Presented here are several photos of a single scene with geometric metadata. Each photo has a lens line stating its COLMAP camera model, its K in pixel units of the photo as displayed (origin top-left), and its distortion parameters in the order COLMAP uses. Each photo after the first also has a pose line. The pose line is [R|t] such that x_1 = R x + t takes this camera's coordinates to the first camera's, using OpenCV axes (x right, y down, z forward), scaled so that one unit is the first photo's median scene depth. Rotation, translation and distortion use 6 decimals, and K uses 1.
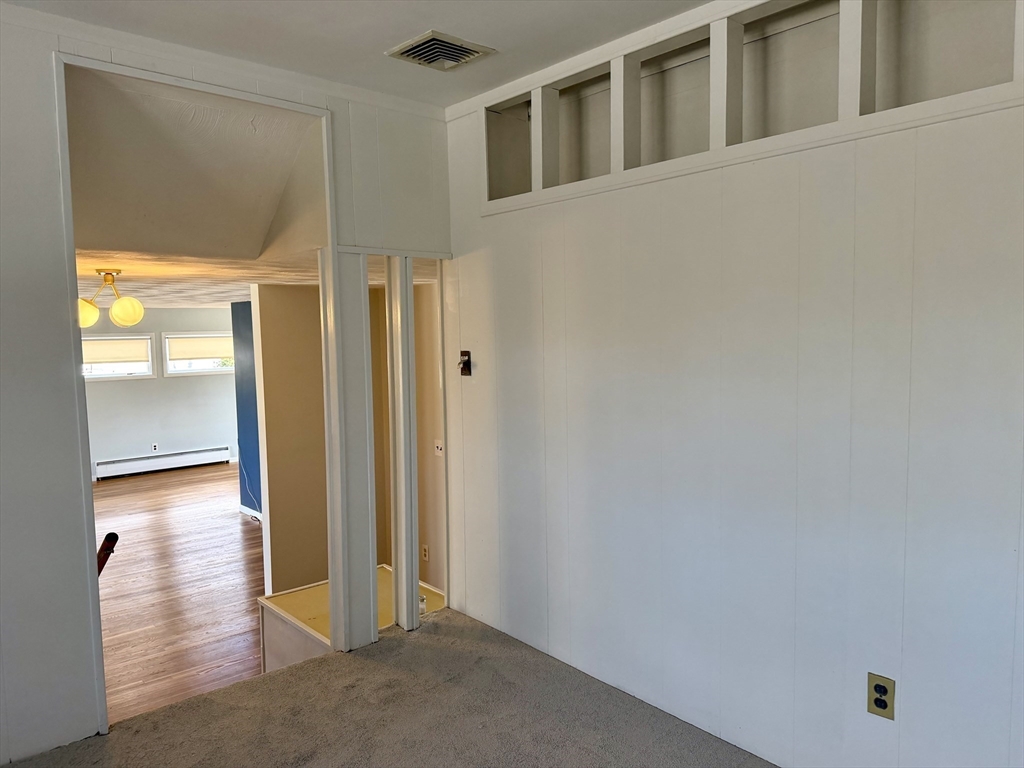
lens RADIAL K [[714.8, 0, 512.0], [0, 714.8, 384.0], [0, 0, 1]] dist [-0.002305, -0.029998]
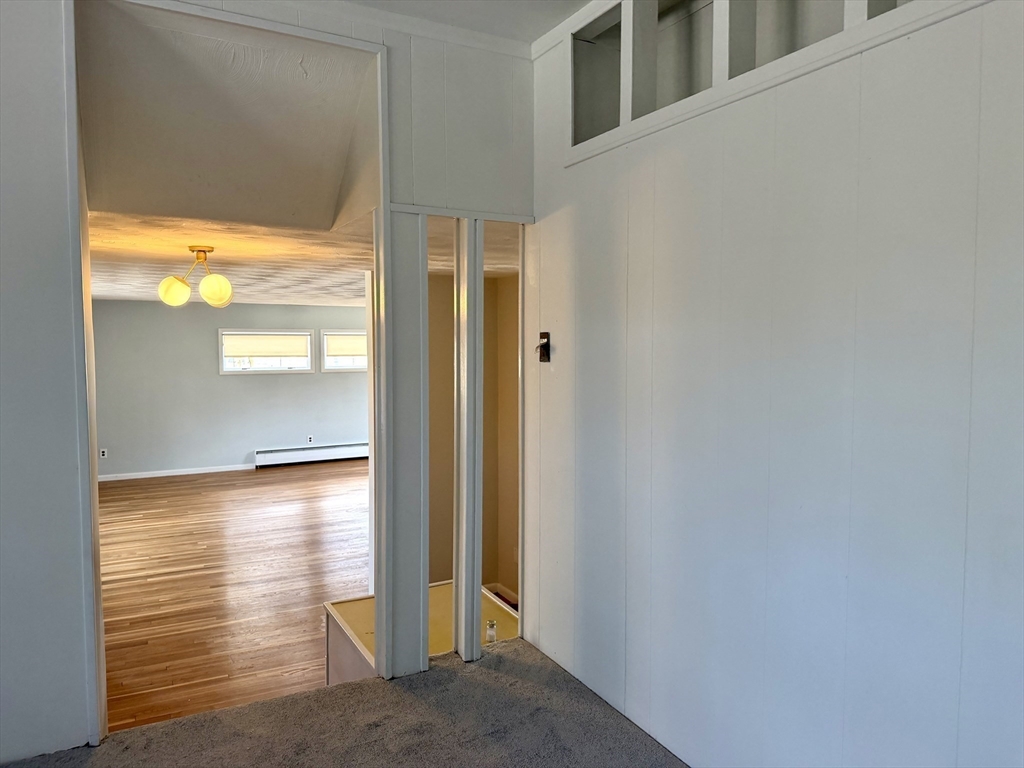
lens RADIAL K [[704.5, 0, 528.3], [0, 704.5, 384.4], [0, 0, 1]] dist [-0.005349, -0.009579]
pose [[0.972588, 0.032533, -0.230247, 0.106086], [-0.036238, 0.999273, -0.011880, 0.024775], [0.229693, 0.019899, 0.973060, 0.198017]]
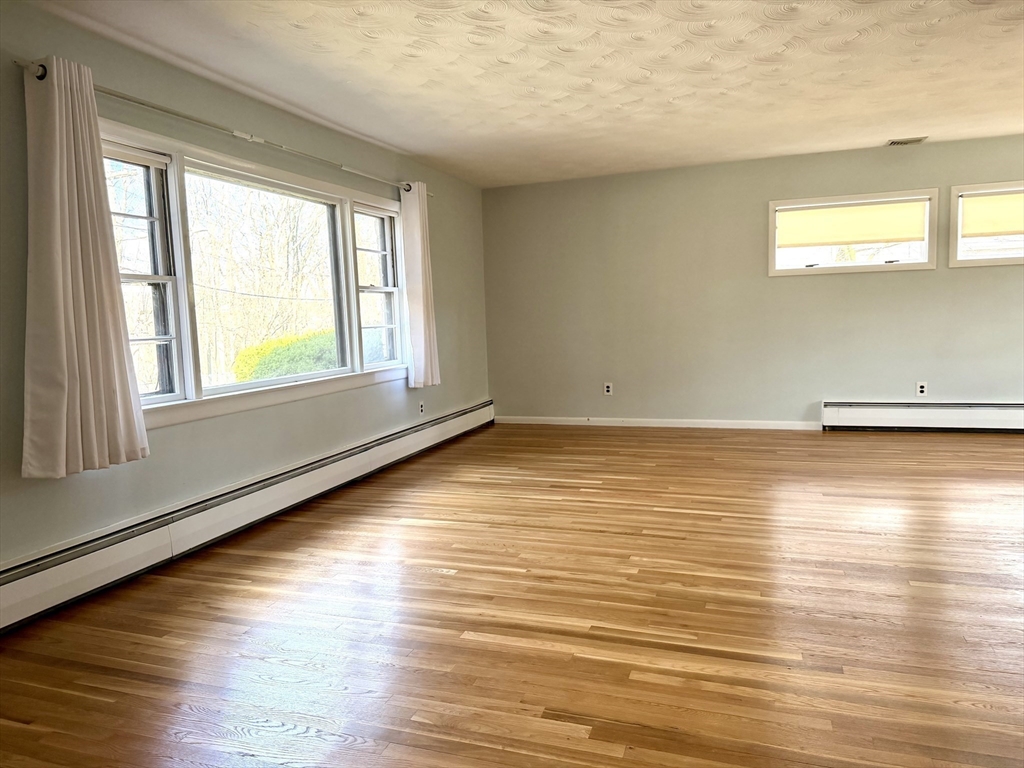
lens RADIAL K [[714.8, 0, 512.0], [0, 714.8, 384.0], [0, 0, 1]] dist [-0.002305, -0.029998]
pose [[0.461558, 0.087041, -0.882830, -0.375600], [-0.047922, 0.996168, 0.073161, 0.153354], [0.885815, 0.008539, 0.463960, 1.138336]]
